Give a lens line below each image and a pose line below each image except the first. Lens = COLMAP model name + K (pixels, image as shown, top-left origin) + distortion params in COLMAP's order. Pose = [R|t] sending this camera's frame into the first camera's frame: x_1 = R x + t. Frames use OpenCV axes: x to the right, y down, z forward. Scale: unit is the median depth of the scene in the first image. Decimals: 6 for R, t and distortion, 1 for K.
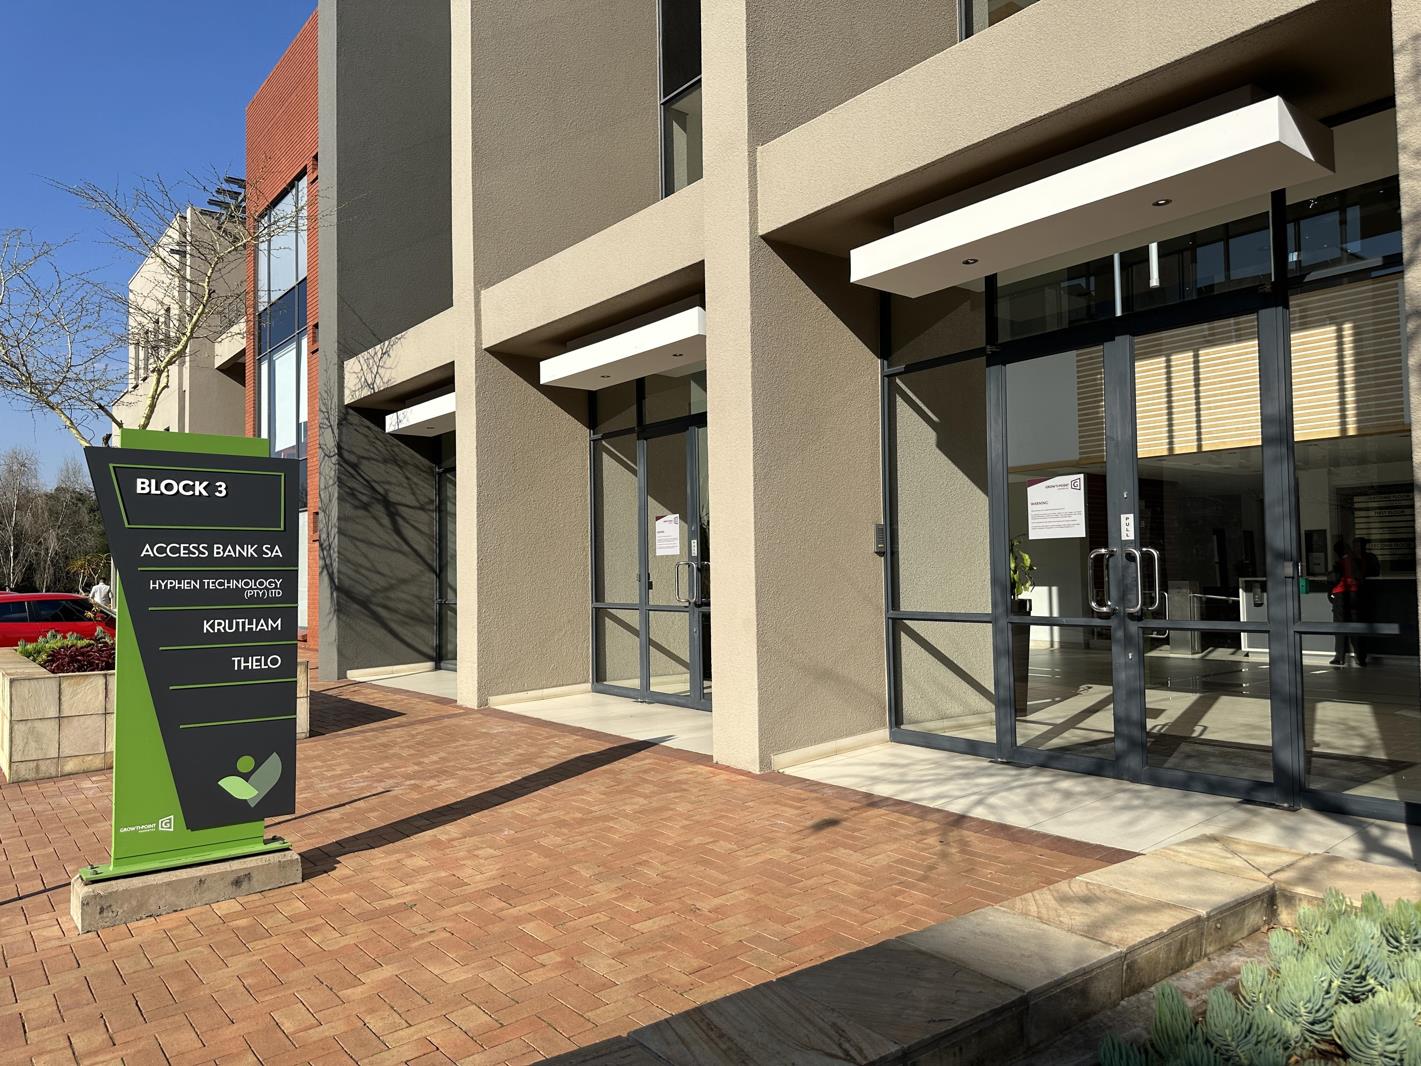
lens RADIAL K [[992.3, 0, 710.5], [0, 992.3, 533.0], [0, 0, 1]] dist [0.079513, -0.112810]
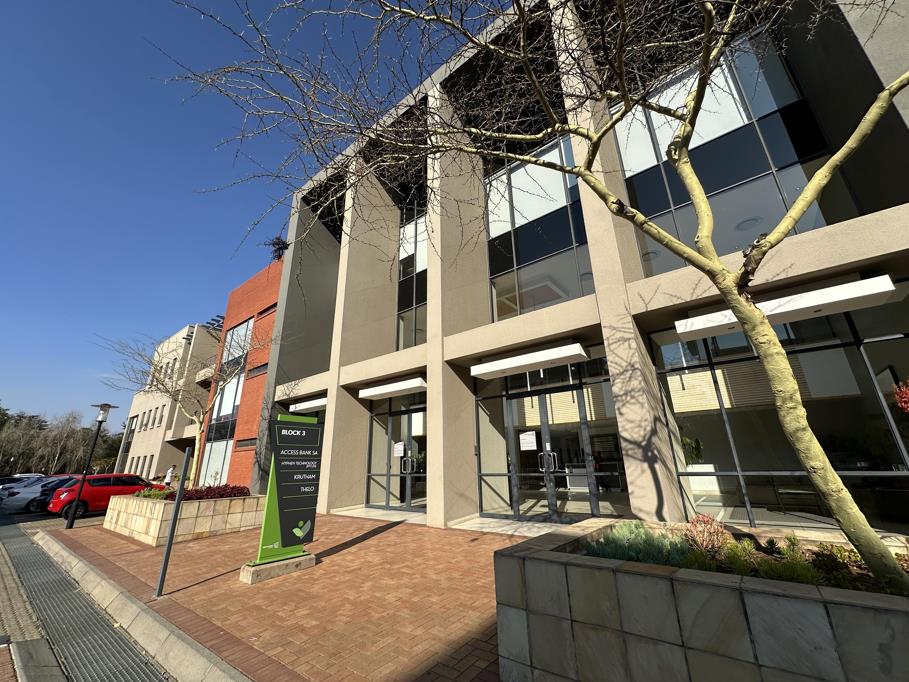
lens RADIAL K [[361.6, 0, 454.5], [0, 361.6, 341.0], [0, 0, 1]] dist [-0.002098, 0.000142]
pose [[0.974324, 0.067098, 0.214920, -0.186110], [-0.002193, 0.957344, -0.288941, 0.005920], [-0.225140, 0.281051, 0.932911, -0.213156]]
